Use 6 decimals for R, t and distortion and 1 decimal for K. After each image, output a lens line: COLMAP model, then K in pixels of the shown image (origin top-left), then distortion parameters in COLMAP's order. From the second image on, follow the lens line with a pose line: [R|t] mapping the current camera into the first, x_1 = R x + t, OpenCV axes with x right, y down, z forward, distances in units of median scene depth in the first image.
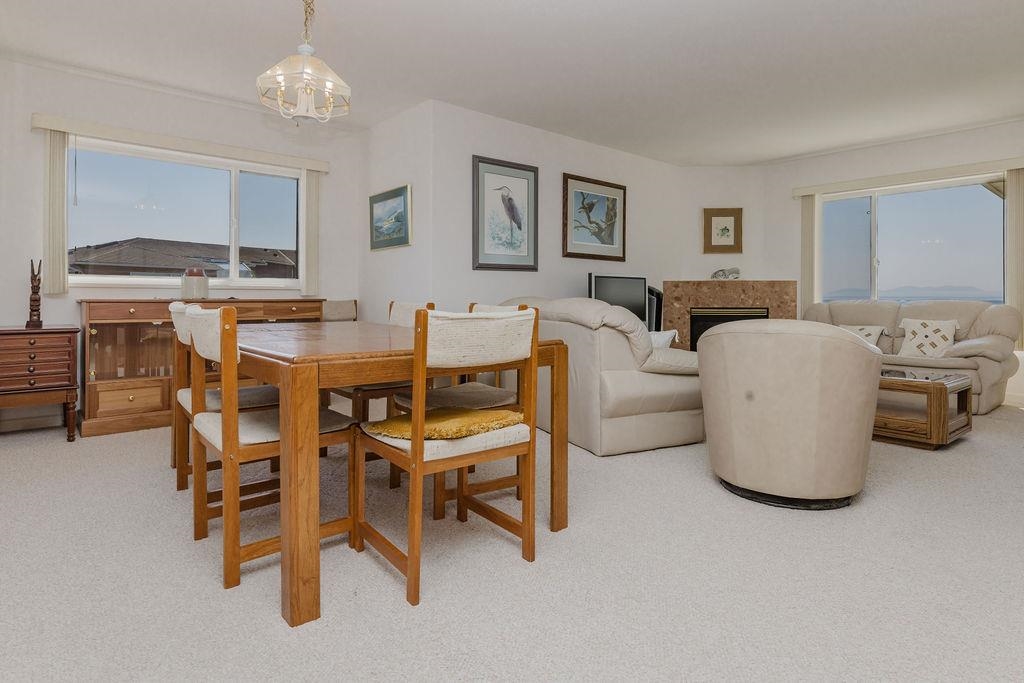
lens RADIAL K [[562.0, 0, 504.2], [0, 562.0, 297.1], [0, 0, 1]] dist [0.000185, -0.001500]
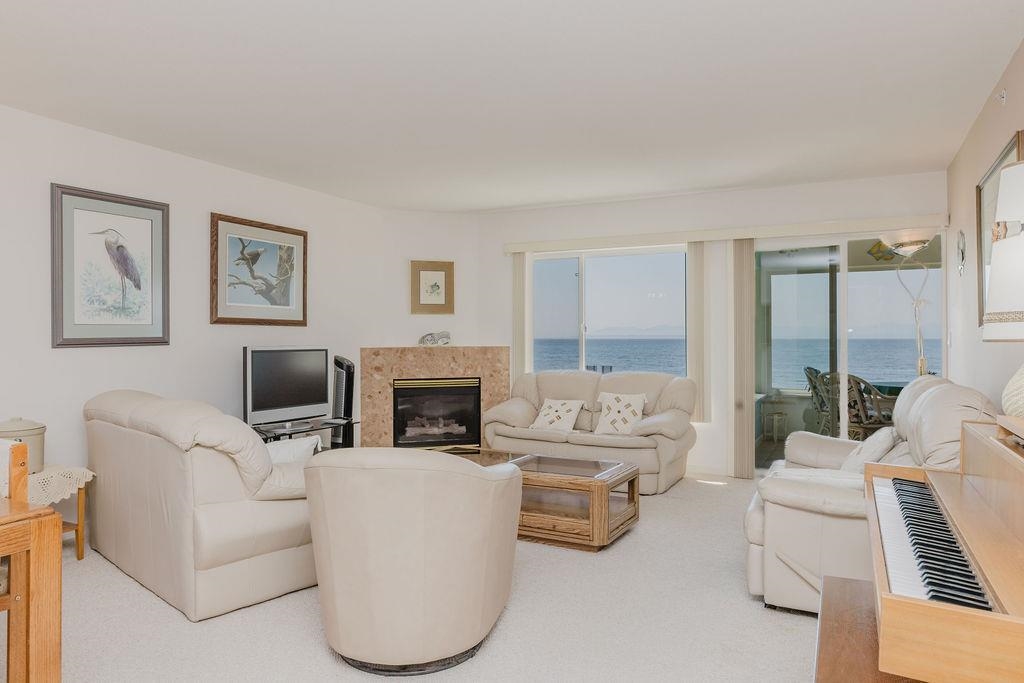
lens RADIAL K [[669.3, 0, 507.9], [0, 669.3, 334.3], [0, 0, 1]] dist [0.001696, 0.000861]
pose [[0.924205, -0.002006, 0.381892, 0.128277], [0.002670, 0.999996, -0.001208, -0.054814], [-0.381888, 0.002137, 0.924206, 0.017921]]
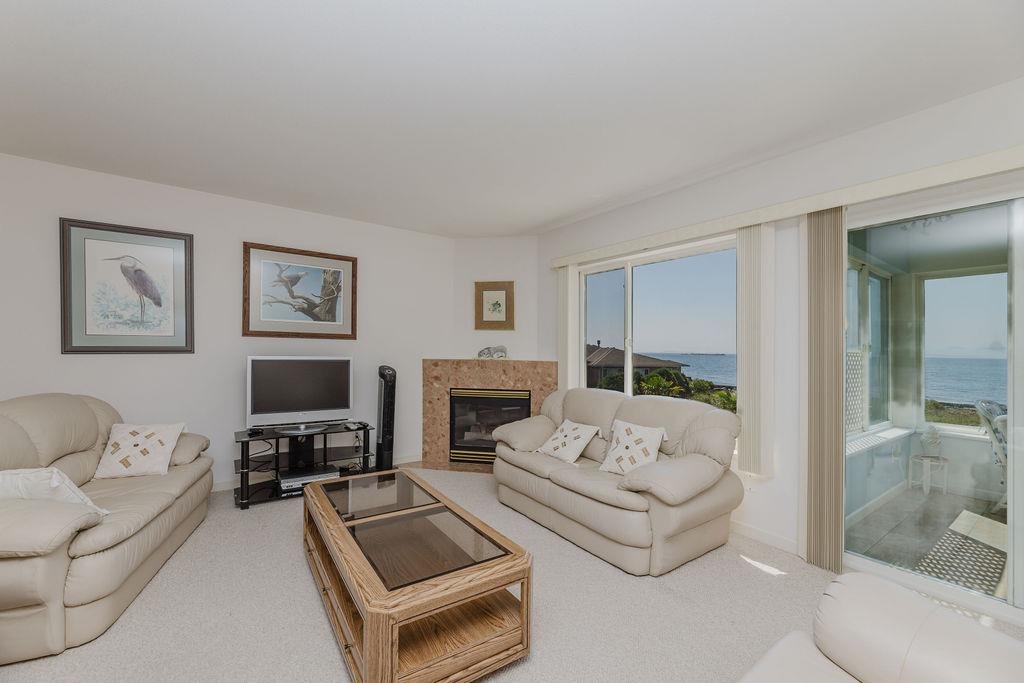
lens RADIAL K [[412.2, 0, 509.7], [0, 412.2, 345.7], [0, 0, 1]] dist [-0.000954, -0.000560]
pose [[0.996114, 0.011259, -0.087355, 0.575714], [-0.012041, 0.999892, -0.008424, -0.055408], [0.087251, 0.009444, 0.996142, 0.384283]]
